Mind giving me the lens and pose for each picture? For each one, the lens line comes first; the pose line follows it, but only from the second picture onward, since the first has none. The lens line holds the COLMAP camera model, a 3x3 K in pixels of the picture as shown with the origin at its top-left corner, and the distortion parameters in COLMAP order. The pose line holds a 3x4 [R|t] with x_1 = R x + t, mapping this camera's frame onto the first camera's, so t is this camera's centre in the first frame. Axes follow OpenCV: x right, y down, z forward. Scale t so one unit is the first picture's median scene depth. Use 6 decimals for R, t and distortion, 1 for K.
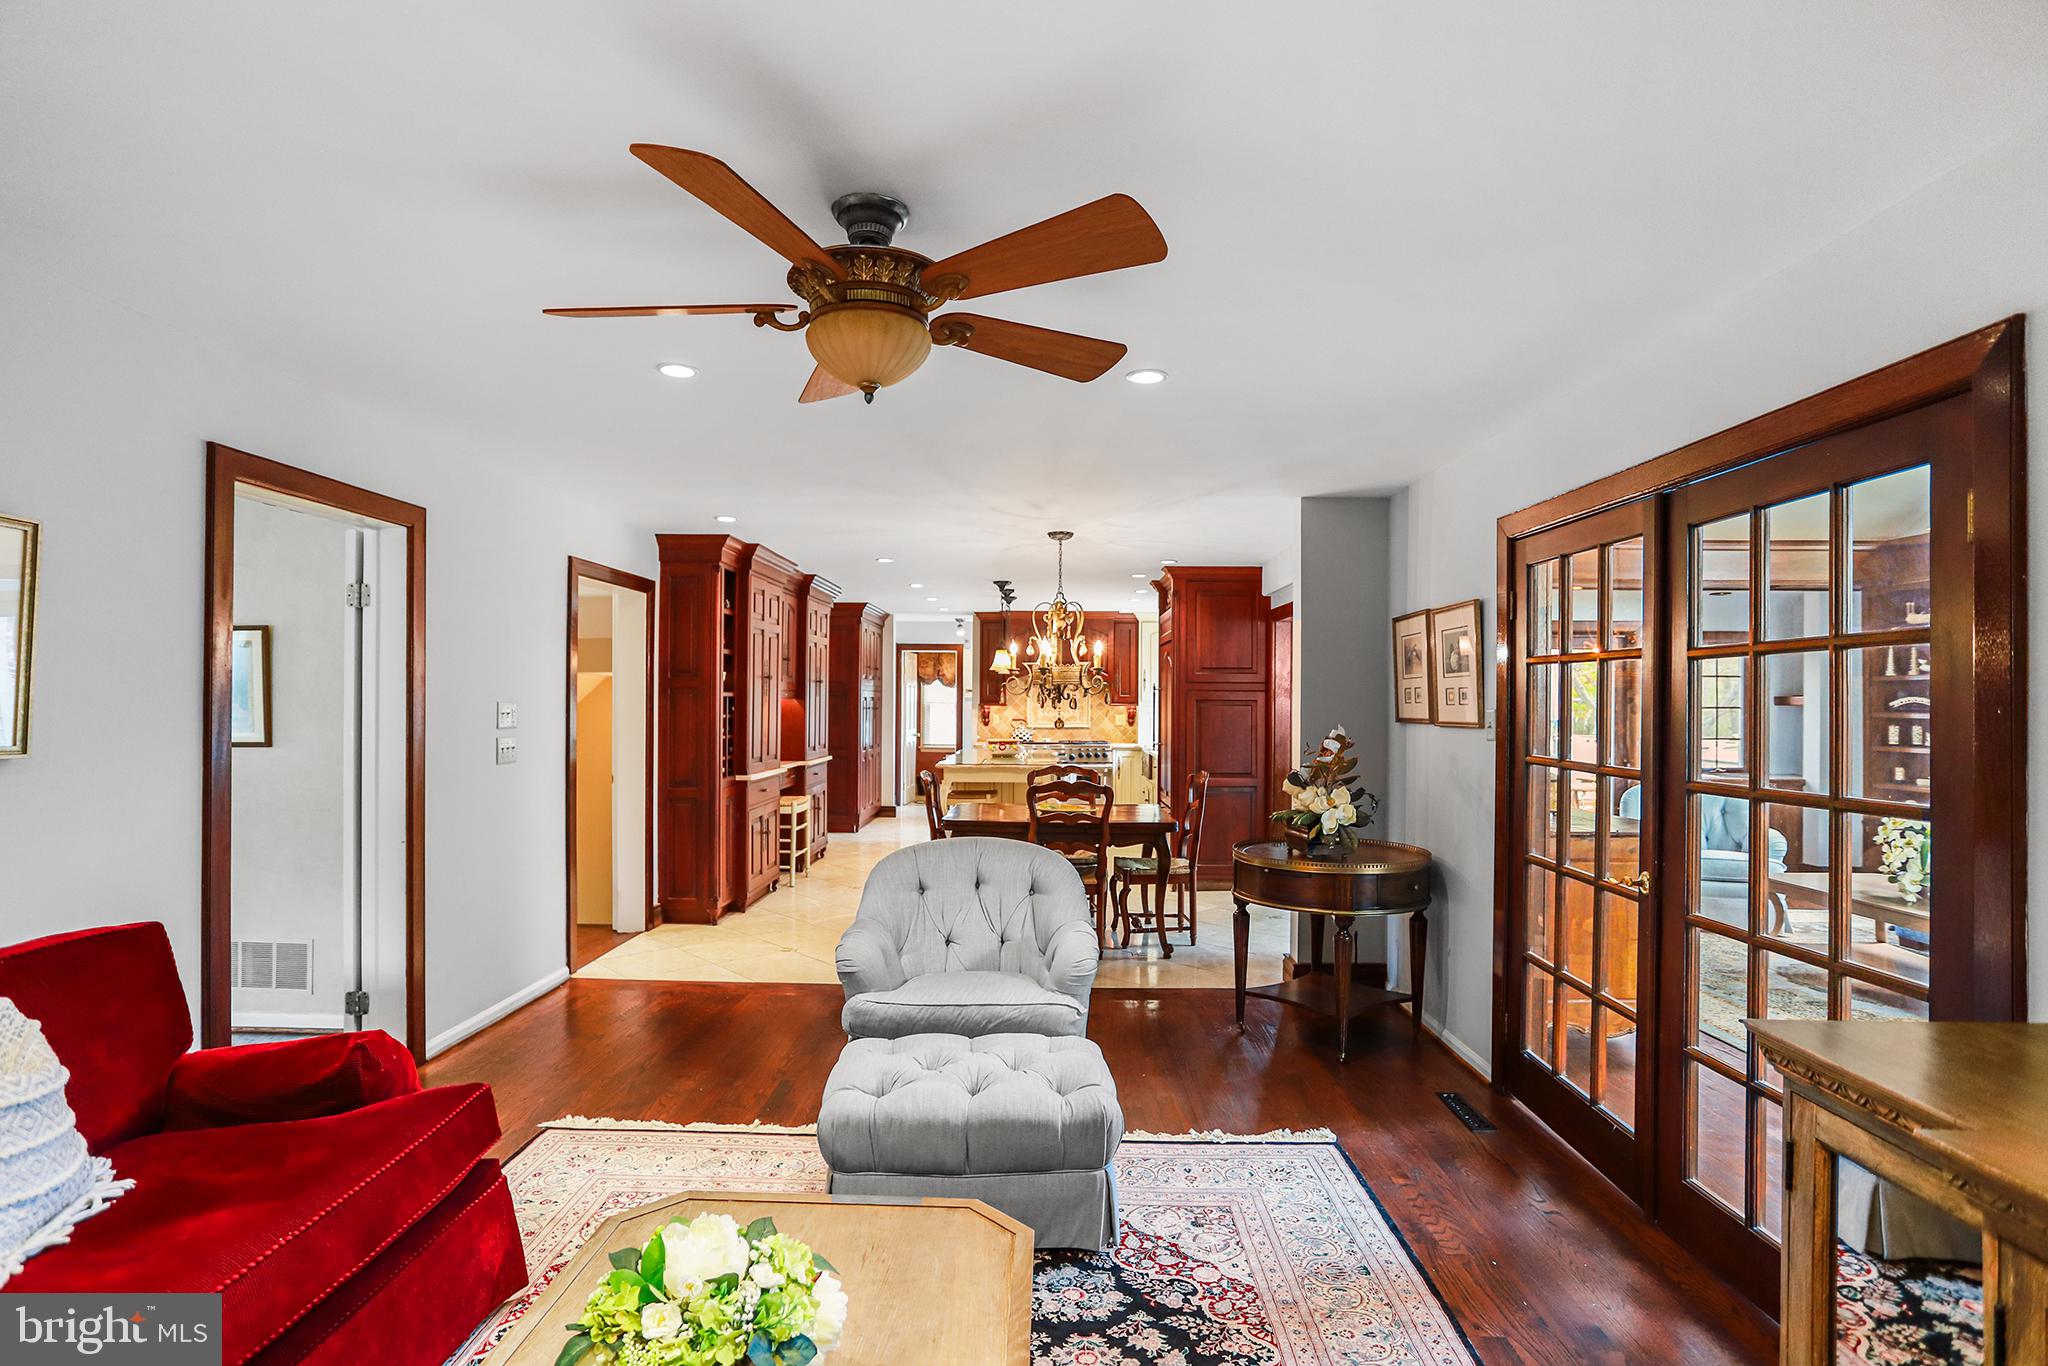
lens RADIAL K [[996.4, 0, 1024.1], [0, 996.4, 688.0], [0, 0, 1]] dist [-0.043920, 0.008634]
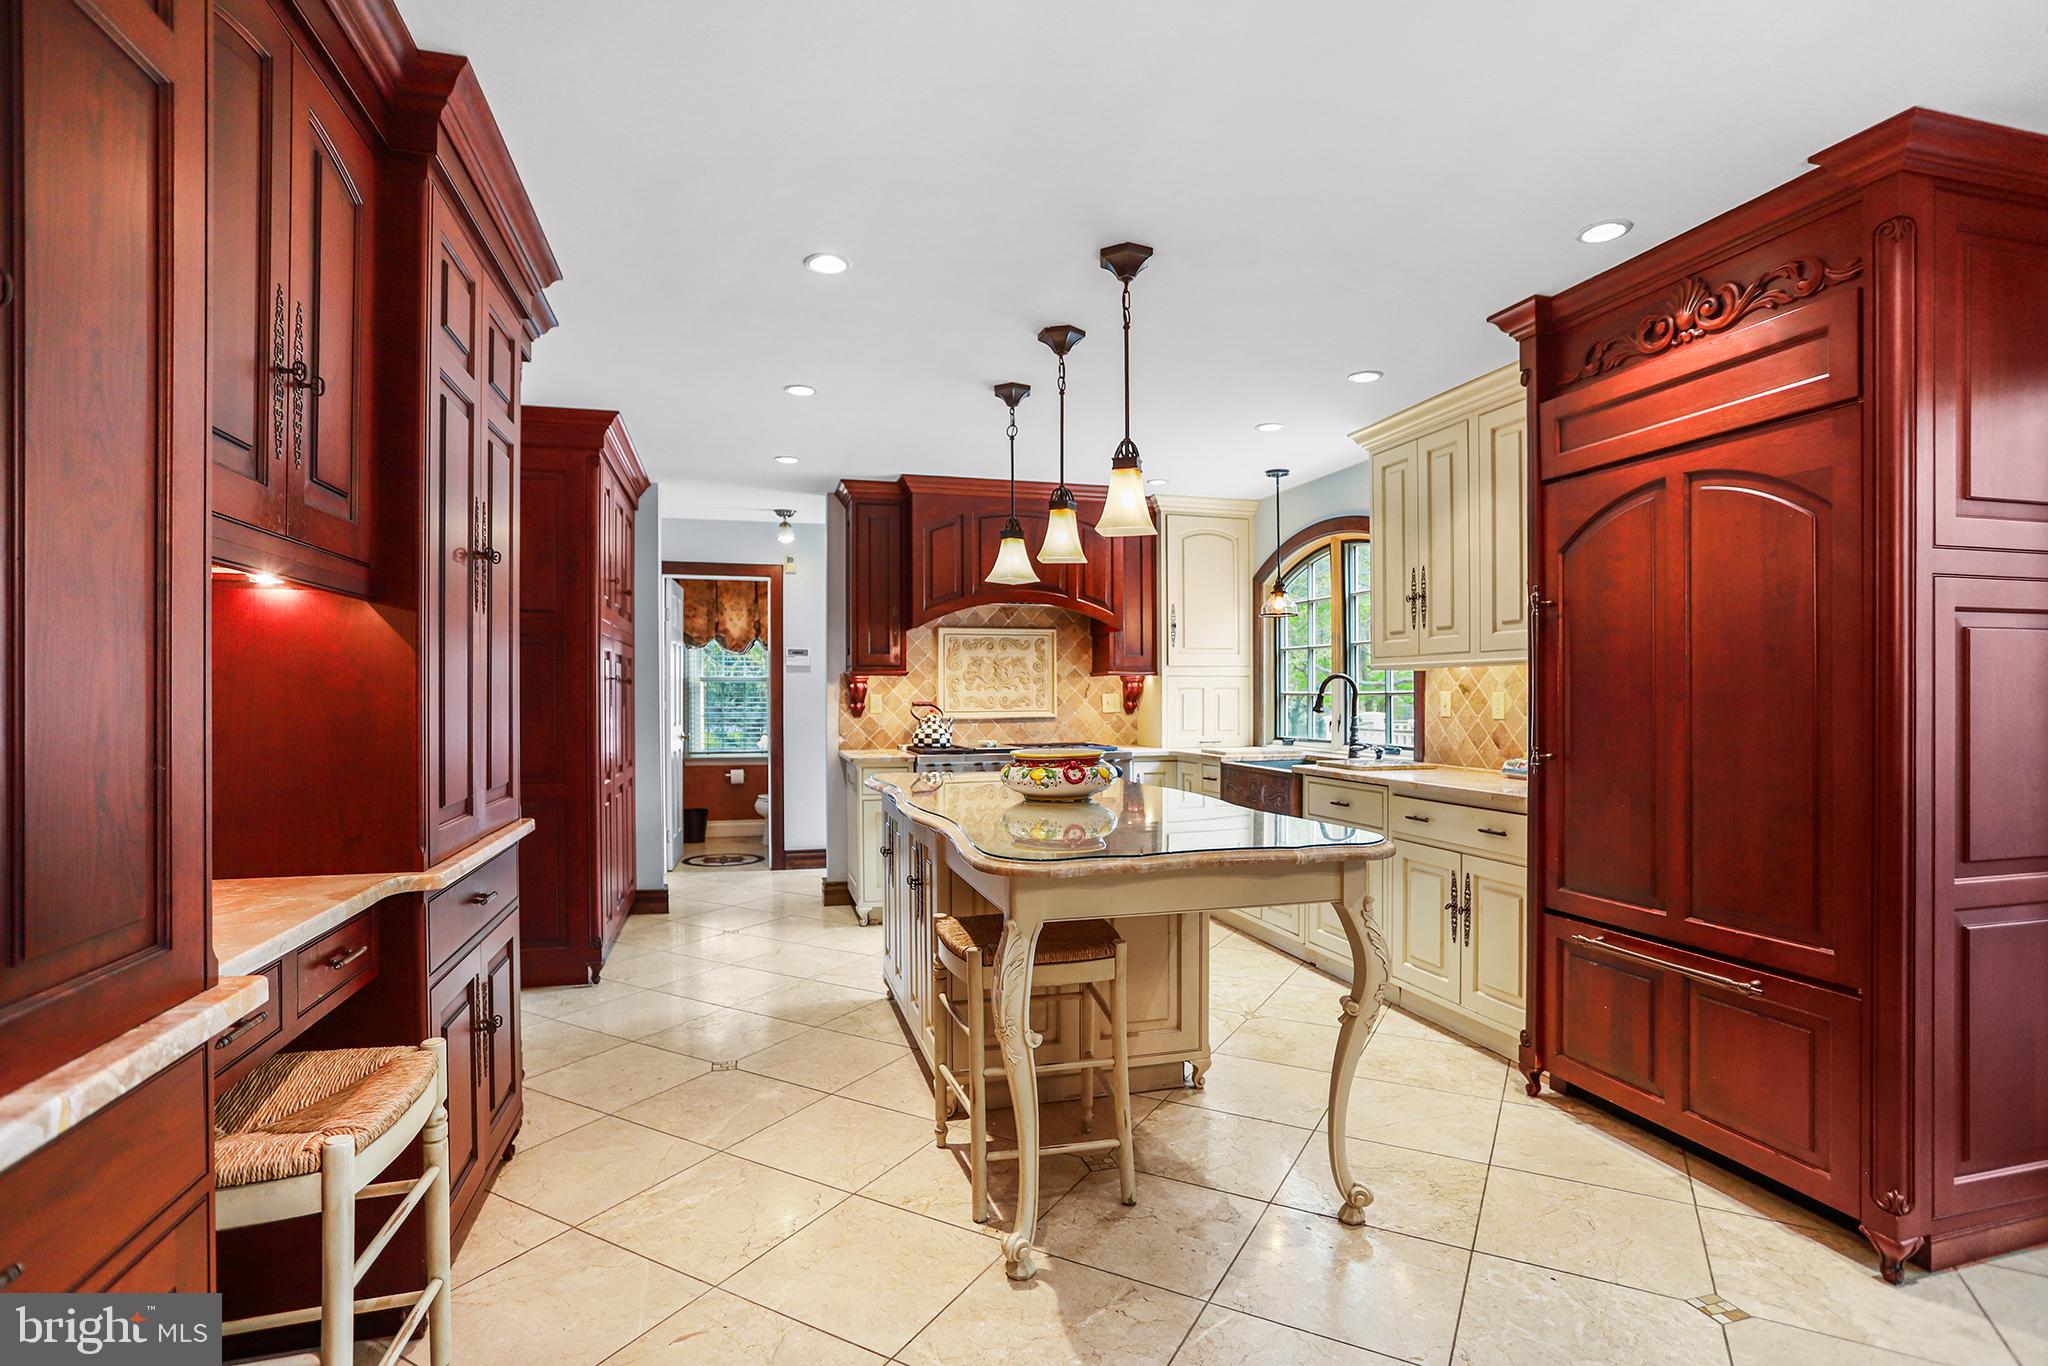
lens RADIAL K [[996.4, 0, 1020.3], [0, 996.4, 701.5], [0, 0, 1]] dist [-0.043920, 0.008634]
pose [[0.957274, -0.010094, 0.289007, -0.103772], [0.003977, 0.999756, 0.021748, 0.019713], [-0.289156, -0.019669, 0.957080, 0.504014]]
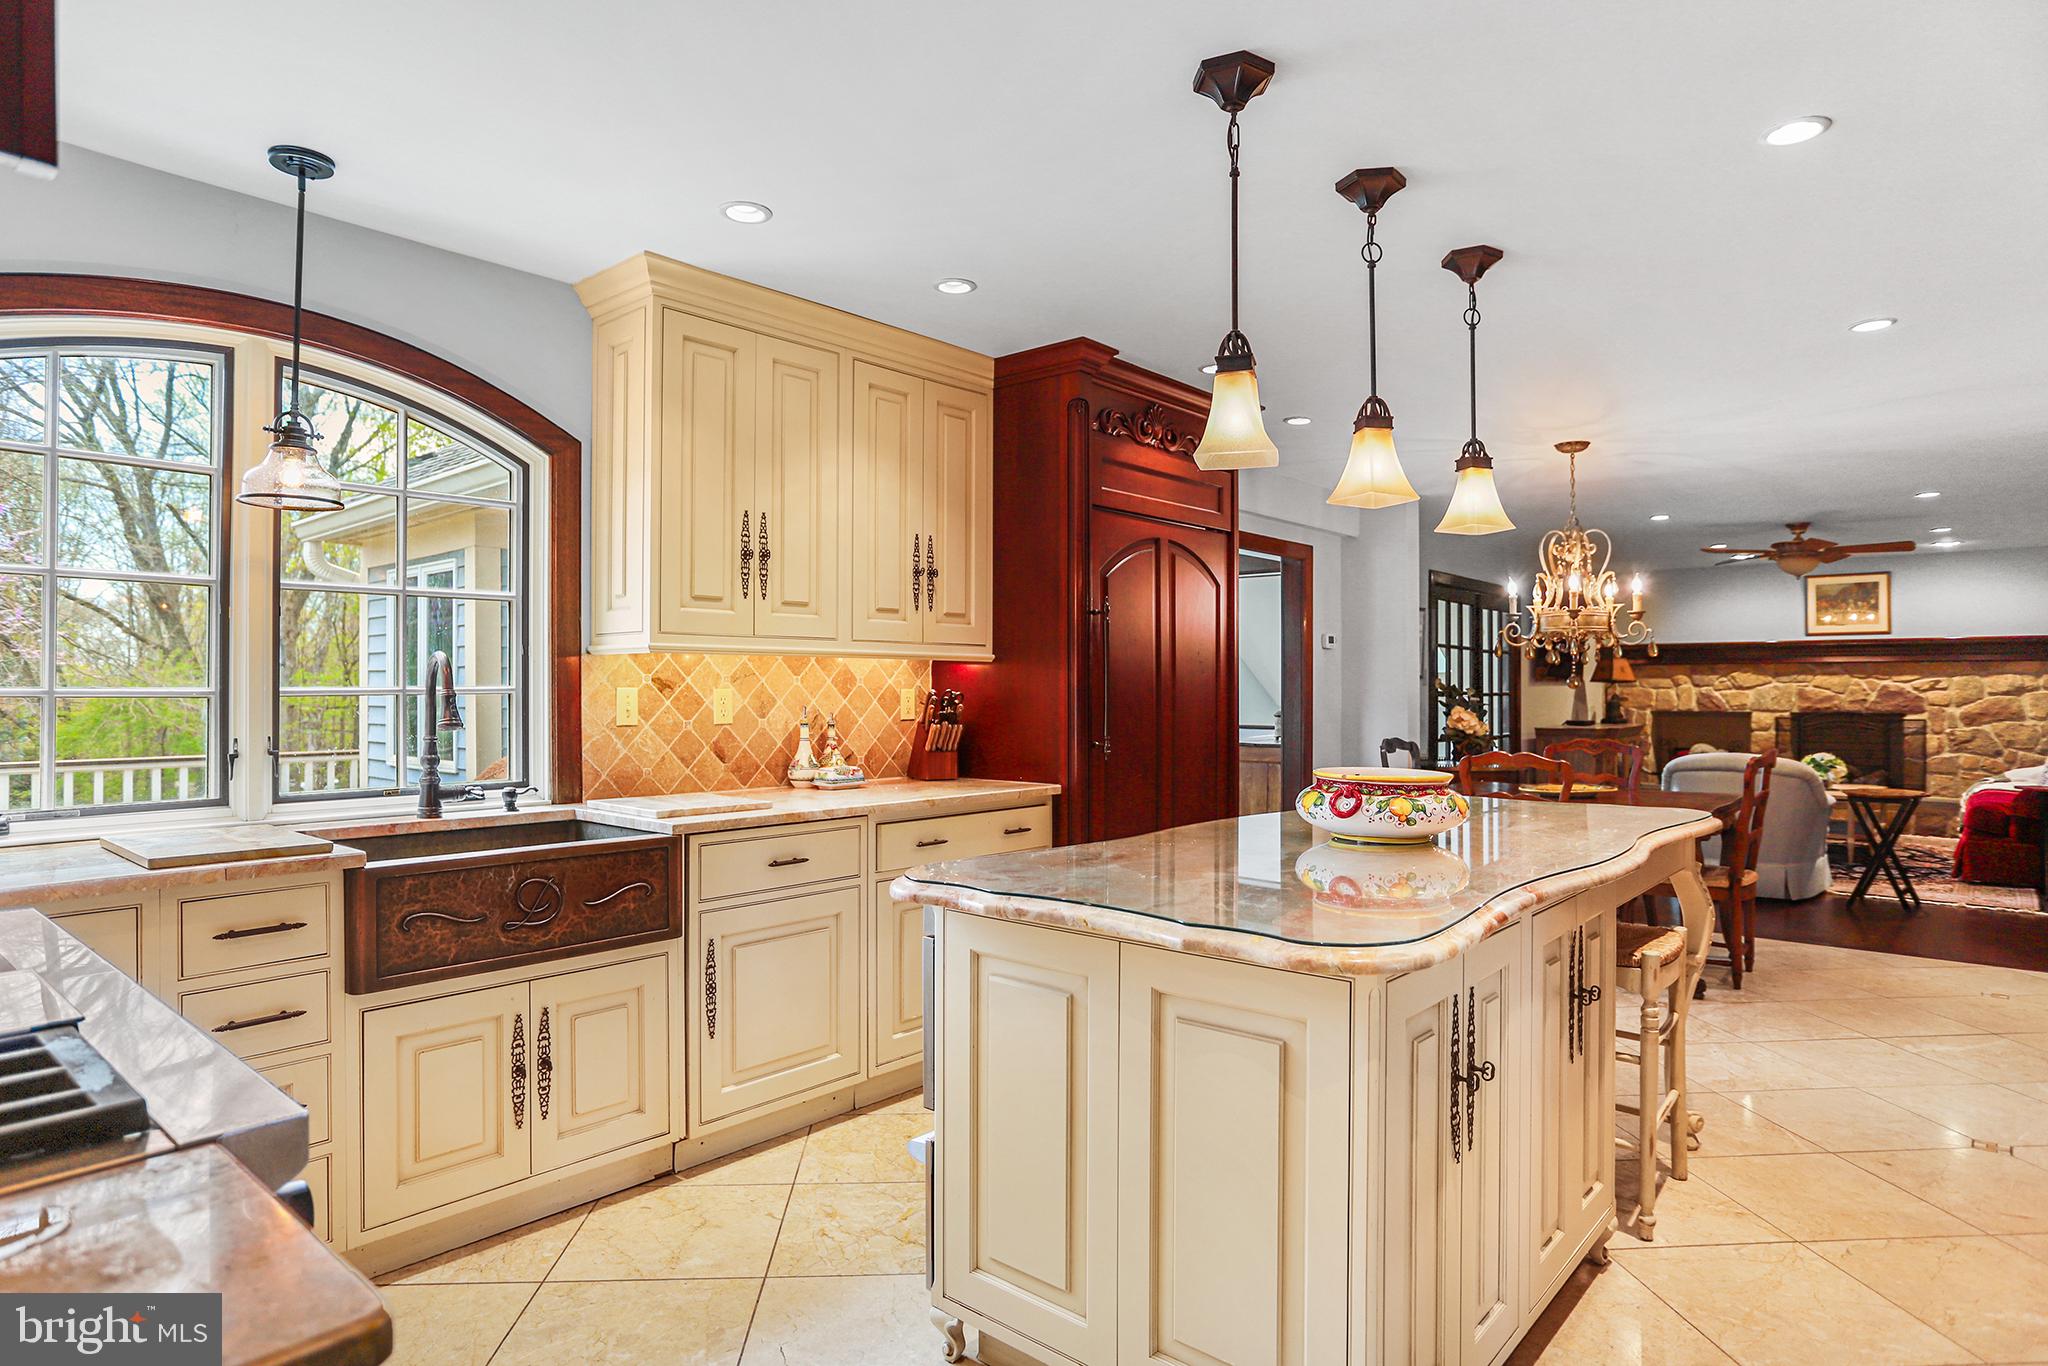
lens RADIAL K [[1180.6, 0, 1015.6], [0, 1180.6, 686.8], [0, 0, 1]] dist [-0.013211, 0.001973]
pose [[-0.773744, 0.001225, 0.633497, -0.105670], [-0.013058, 0.999755, -0.017883, 0.035799], [-0.633363, -0.022109, -0.773539, 1.366493]]
